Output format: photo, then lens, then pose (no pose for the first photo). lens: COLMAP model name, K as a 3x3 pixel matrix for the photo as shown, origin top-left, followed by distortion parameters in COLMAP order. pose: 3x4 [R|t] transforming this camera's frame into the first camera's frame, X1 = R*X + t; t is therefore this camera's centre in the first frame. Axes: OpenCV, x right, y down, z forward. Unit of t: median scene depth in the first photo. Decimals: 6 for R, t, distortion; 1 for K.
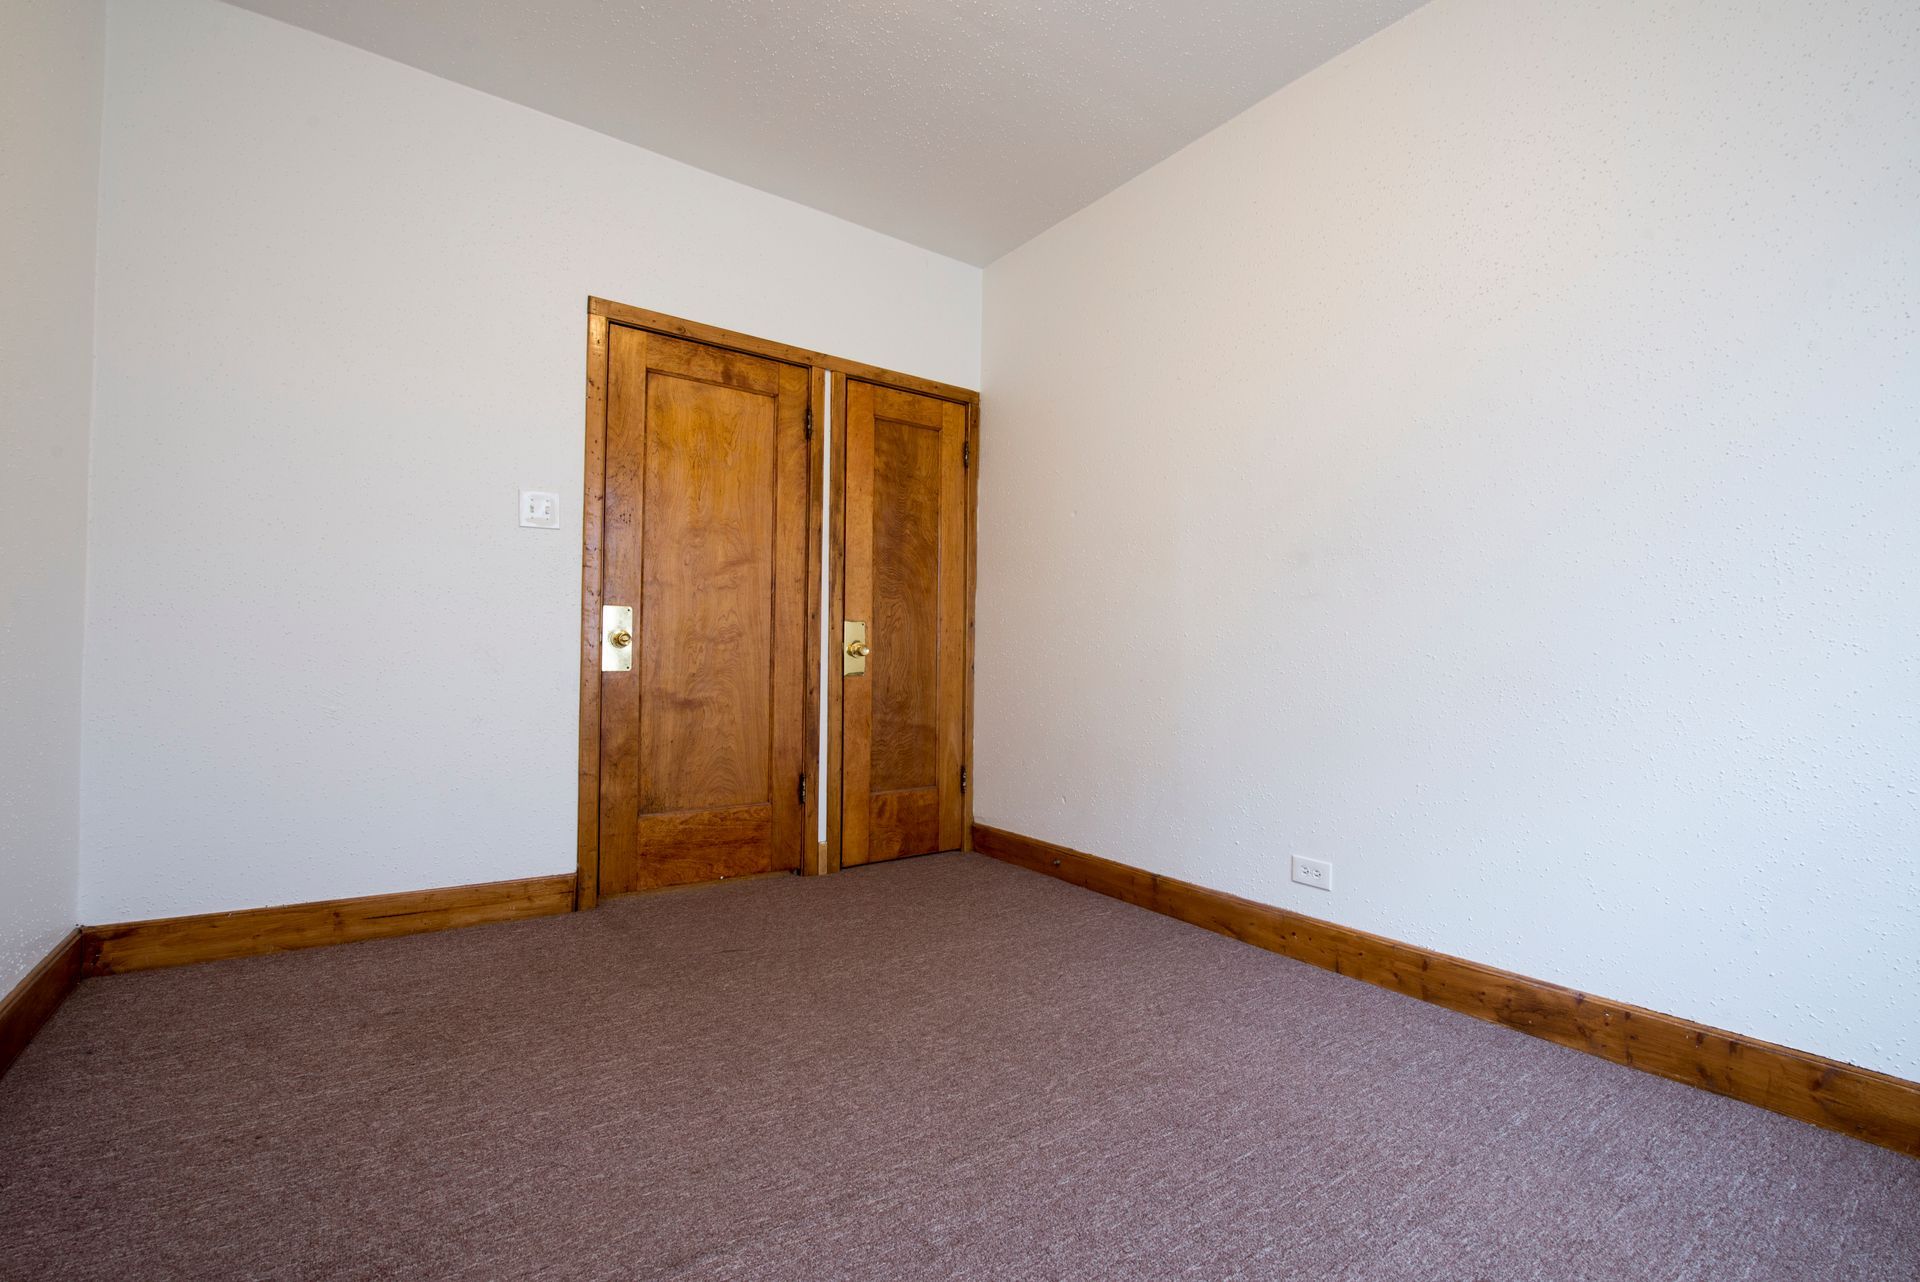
lens RADIAL K [[836.0, 0, 955.0], [0, 836.0, 648.0], [0, 0, 1]] dist [-0.014341, -0.000295]
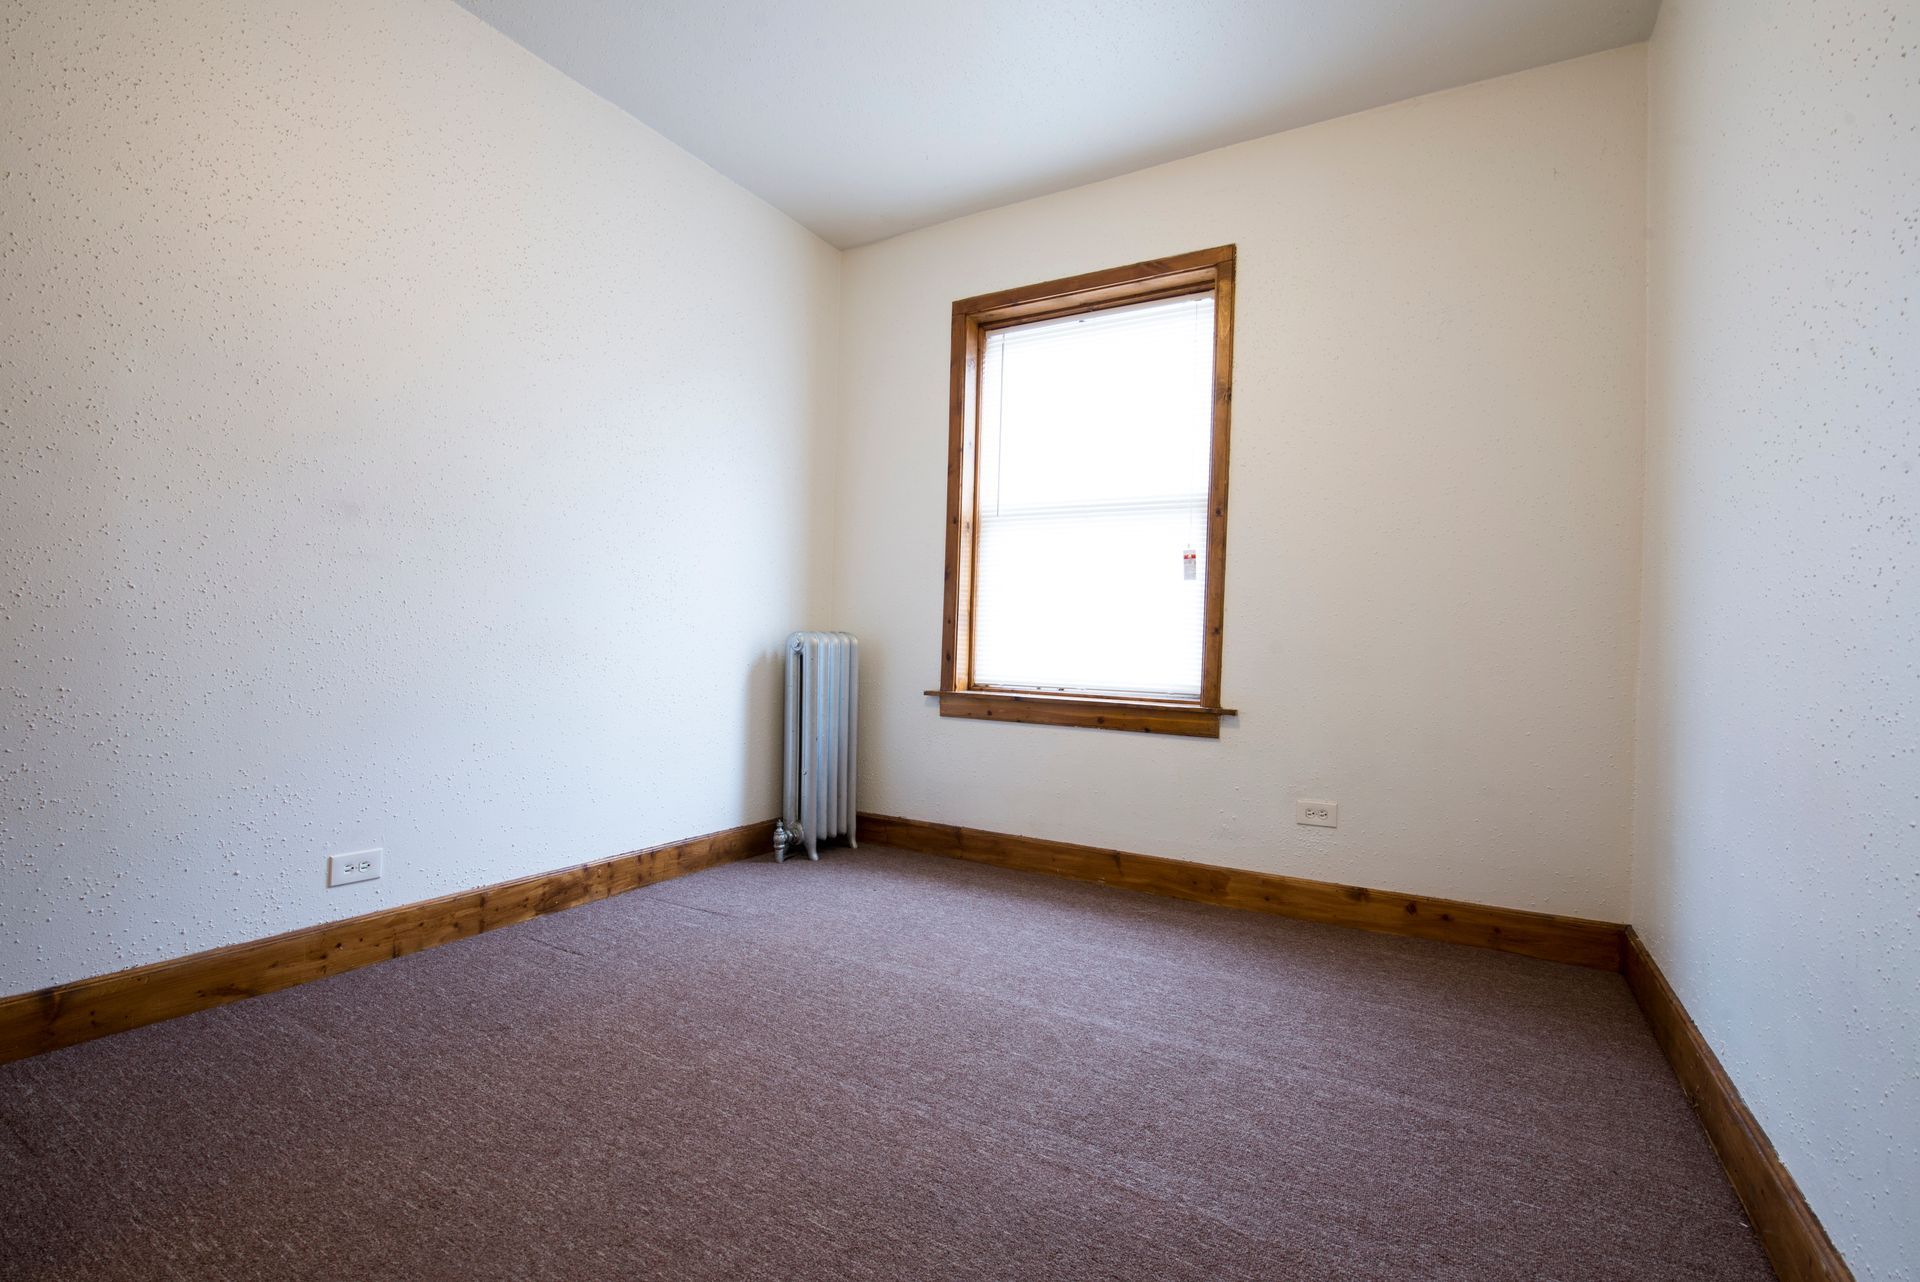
lens RADIAL K [[836.0, 0, 958.6], [0, 836.0, 646.5], [0, 0, 1]] dist [-0.014341, -0.000295]
pose [[-0.405389, -0.021245, 0.913898, -0.712907], [-0.039813, 0.999192, 0.005567, 0.004252], [-0.913277, -0.034128, -0.405907, 0.874302]]
